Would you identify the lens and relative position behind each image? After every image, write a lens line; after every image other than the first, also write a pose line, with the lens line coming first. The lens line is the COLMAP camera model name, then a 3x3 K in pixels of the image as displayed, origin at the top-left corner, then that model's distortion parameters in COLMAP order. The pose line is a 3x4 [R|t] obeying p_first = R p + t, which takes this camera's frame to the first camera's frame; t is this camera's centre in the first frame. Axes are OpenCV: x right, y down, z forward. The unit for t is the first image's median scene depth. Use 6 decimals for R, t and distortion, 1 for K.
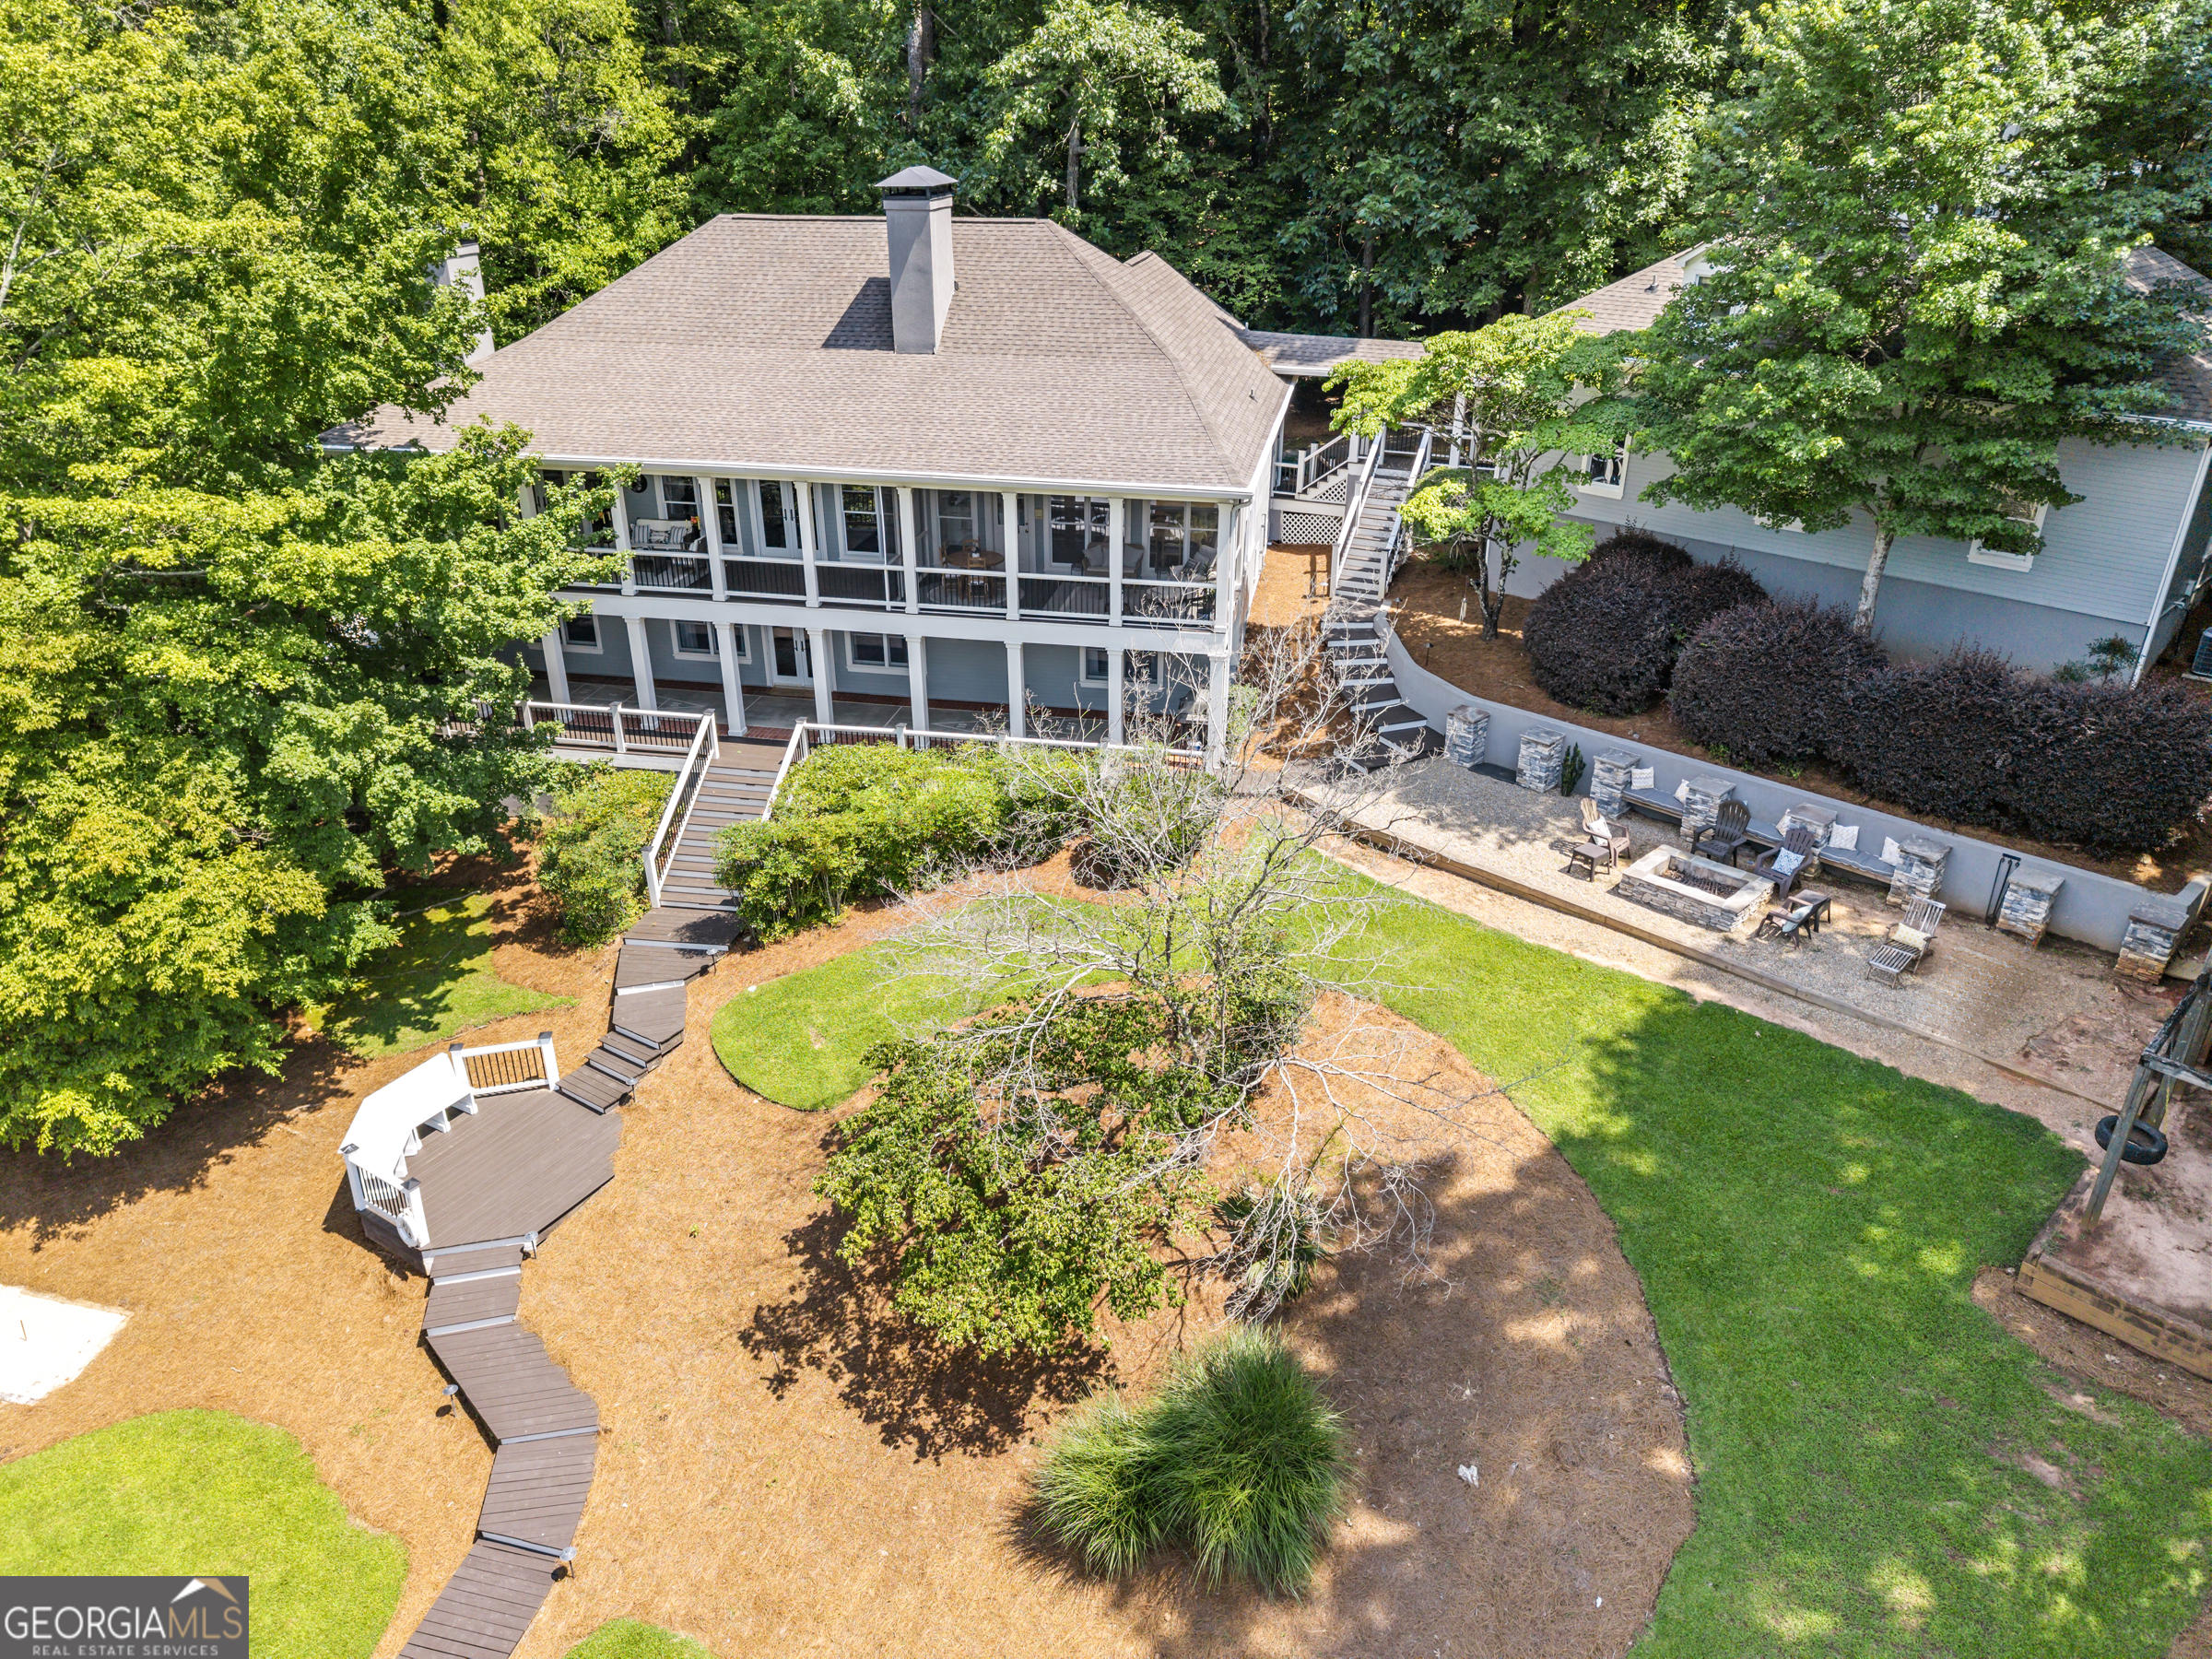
lens RADIAL K [[1472.5, 0, 1106.0], [0, 1472.5, 829.5], [0, 0, 1]] dist [0.043749, -0.050113]
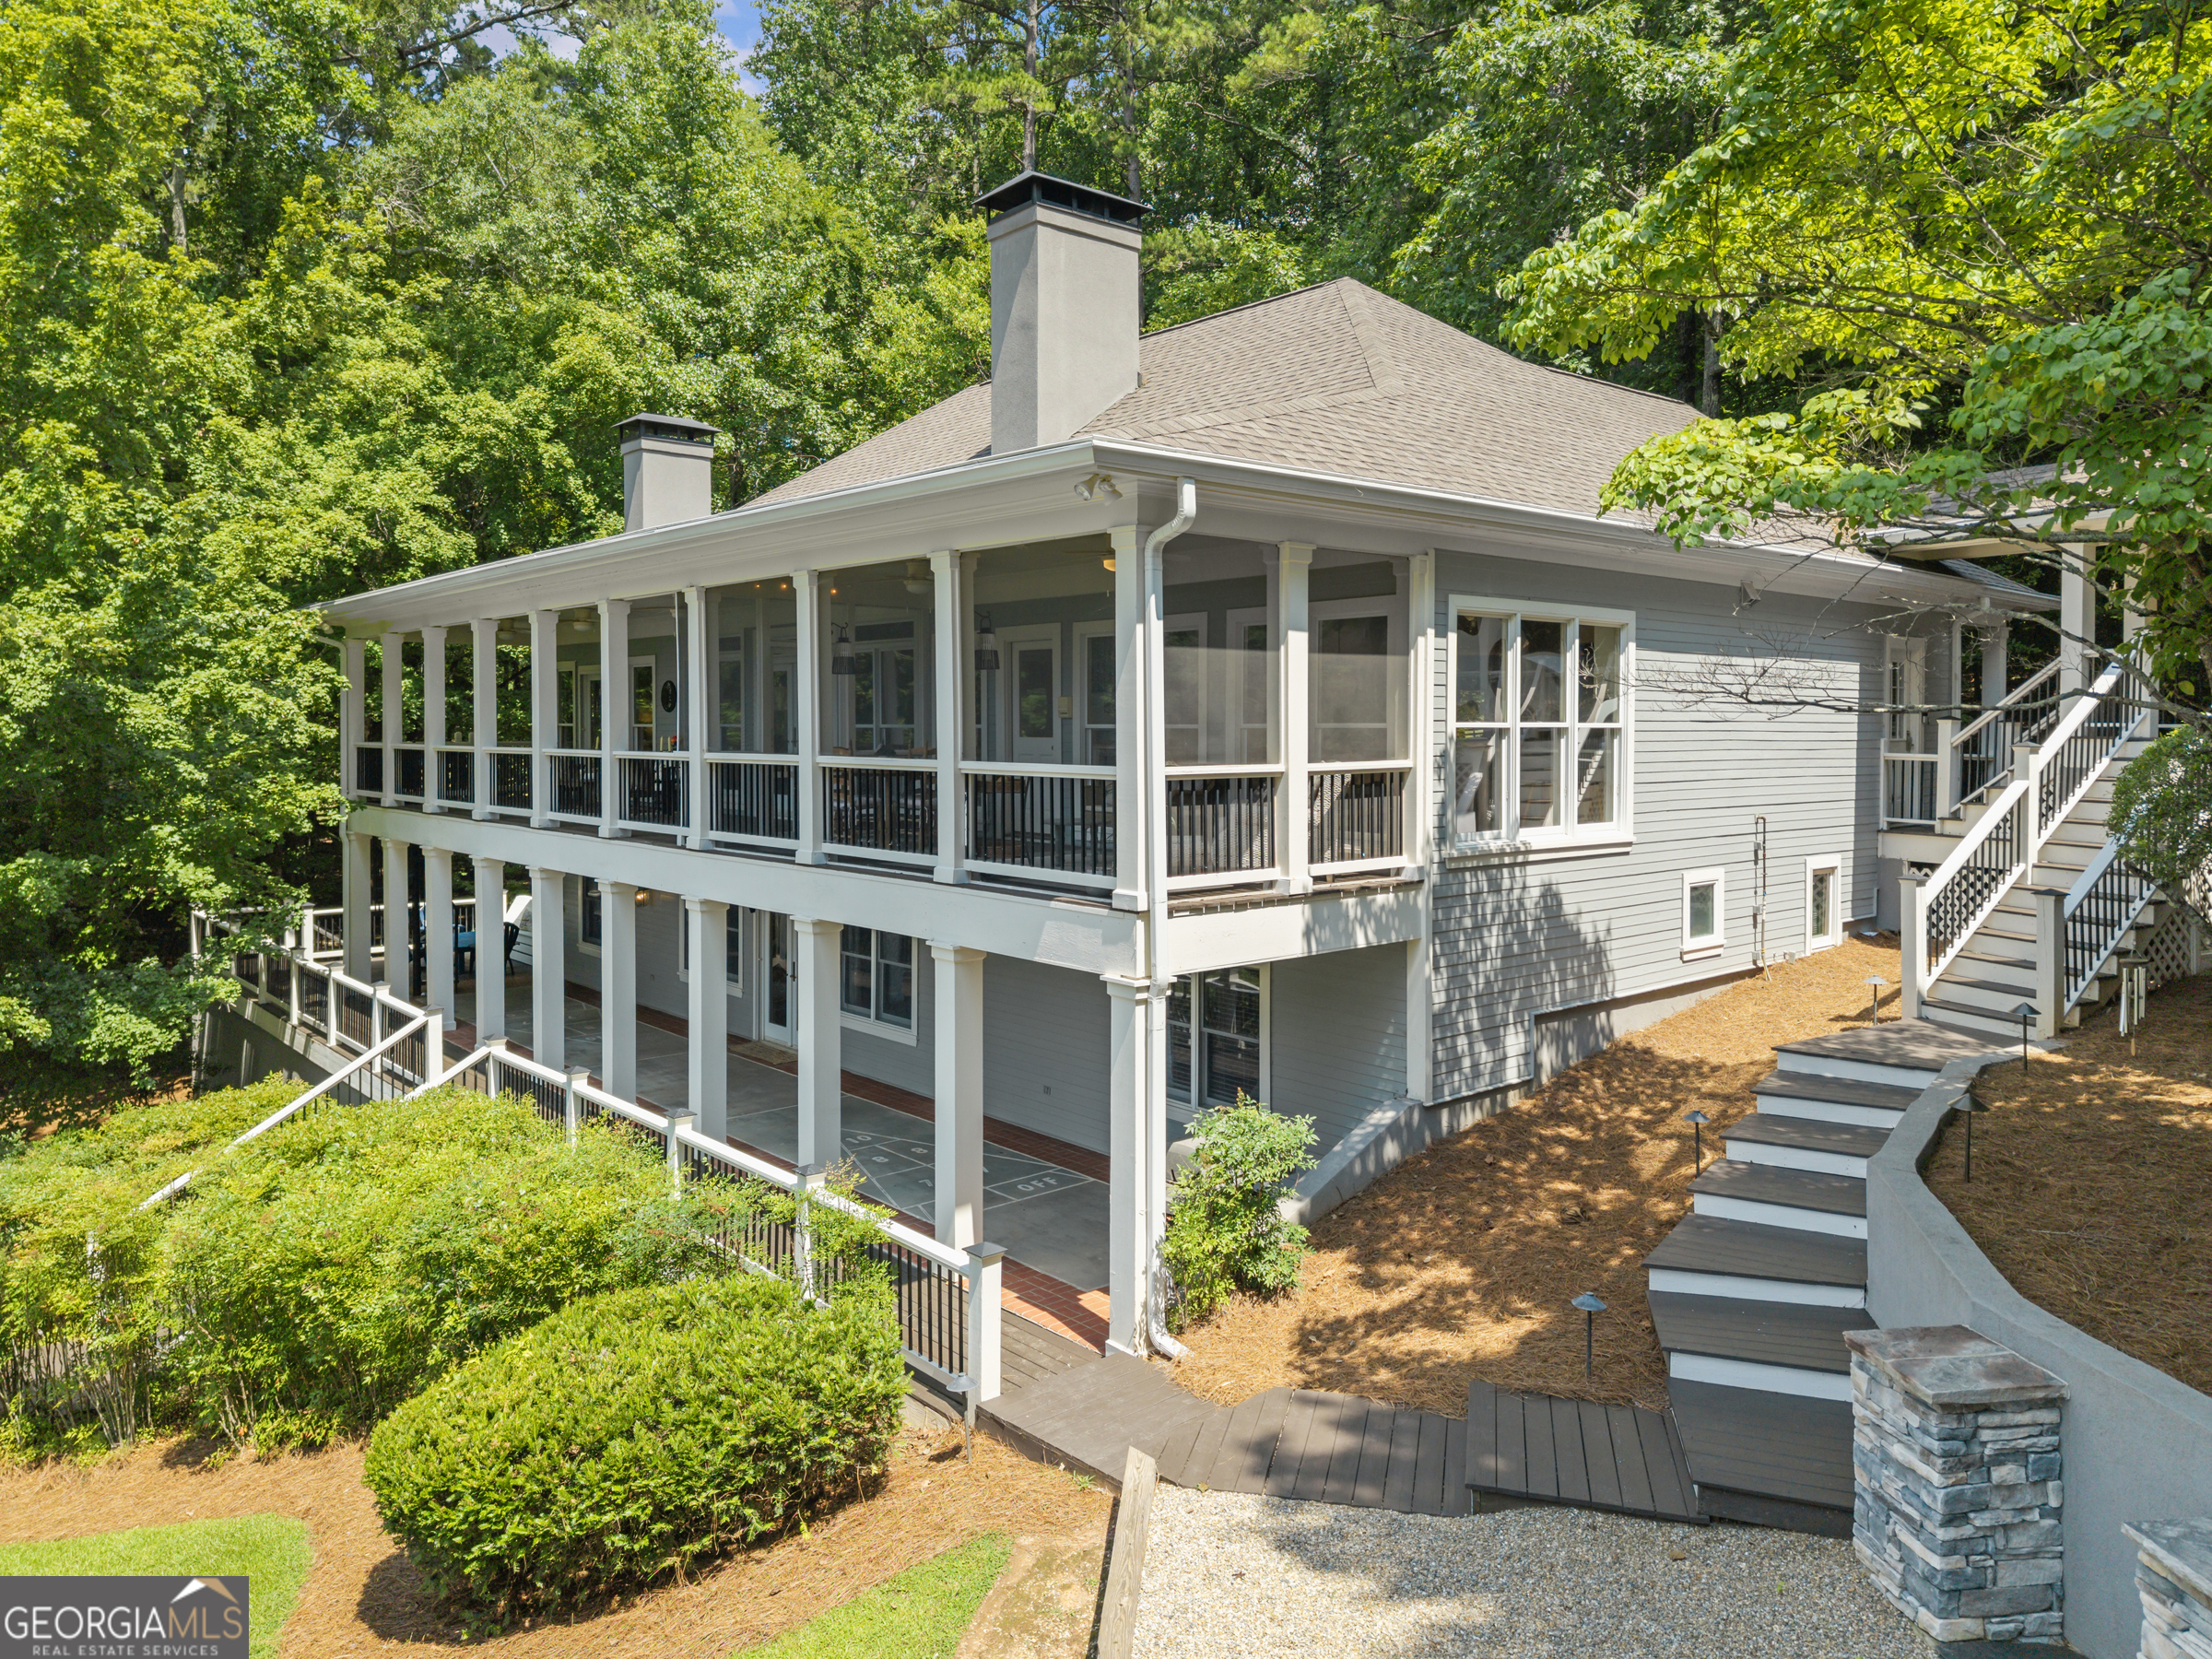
lens RADIAL K [[1543.4, 0, 1104.8], [0, 1543.4, 743.0], [0, 0, 1]] dist [0.048749, -0.061885]
pose [[0.793230, 0.010646, -0.608829, 0.331053], [-0.262764, 0.907948, -0.326474, -0.059960], [0.549309, 0.418948, 0.723009, 0.835019]]
